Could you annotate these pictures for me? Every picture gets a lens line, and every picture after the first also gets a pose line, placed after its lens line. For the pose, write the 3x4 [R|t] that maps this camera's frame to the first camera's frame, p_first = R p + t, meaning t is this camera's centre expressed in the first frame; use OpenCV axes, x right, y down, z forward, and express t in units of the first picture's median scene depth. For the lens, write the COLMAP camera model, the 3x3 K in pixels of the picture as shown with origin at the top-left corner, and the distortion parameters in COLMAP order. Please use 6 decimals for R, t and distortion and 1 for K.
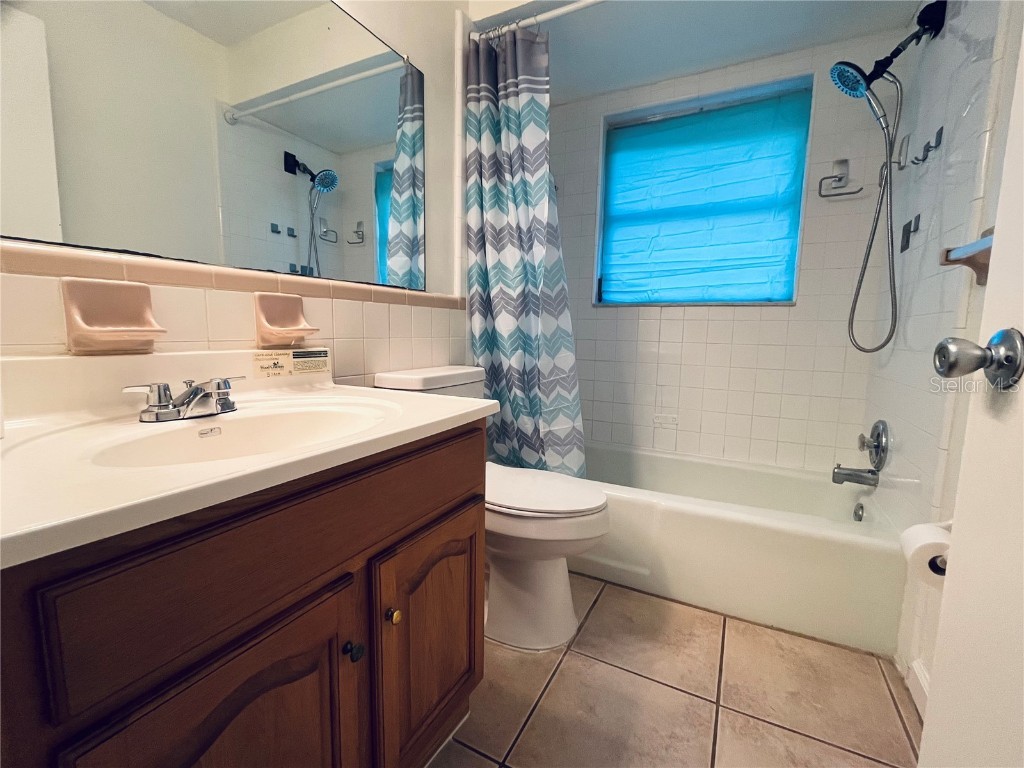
lens RADIAL K [[448.3, 0, 512.5], [0, 448.3, 384.2], [0, 0, 1]] dist [-0.006823, 0.001074]
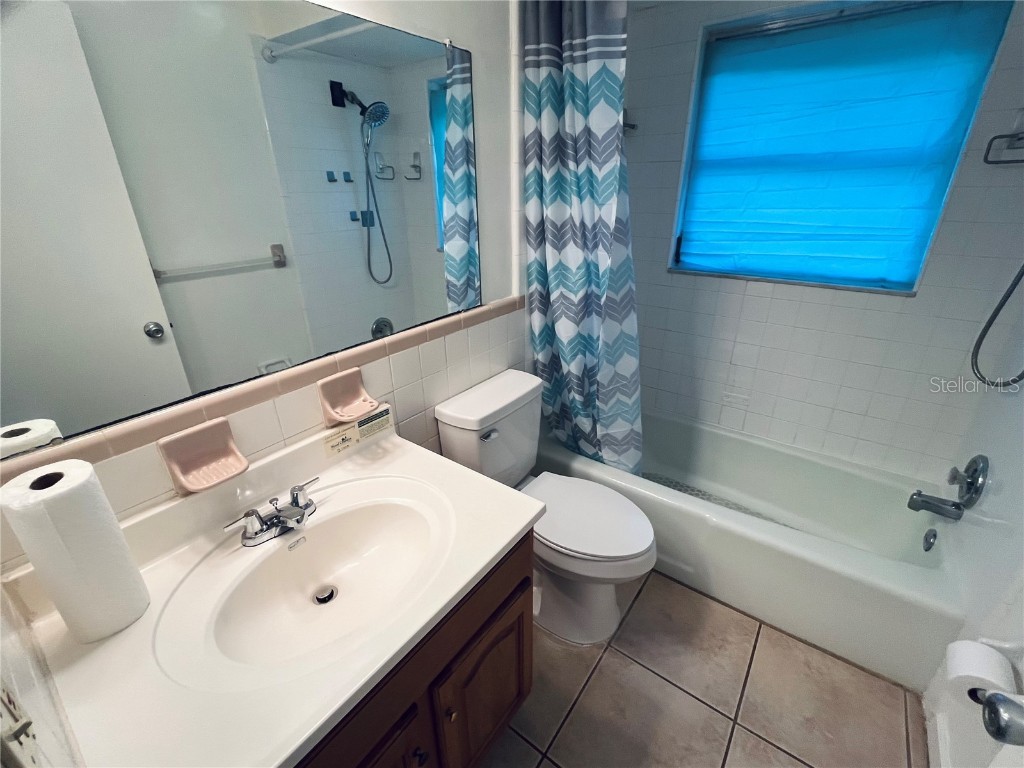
lens RADIAL K [[448.3, 0, 511.7], [0, 448.3, 384.1], [0, 0, 1]] dist [-0.006823, 0.001074]
pose [[0.987006, 0.036397, -0.156507, 0.025699], [0.010892, 0.956612, 0.291162, -0.311226], [0.160314, -0.289083, 0.943785, 0.046801]]
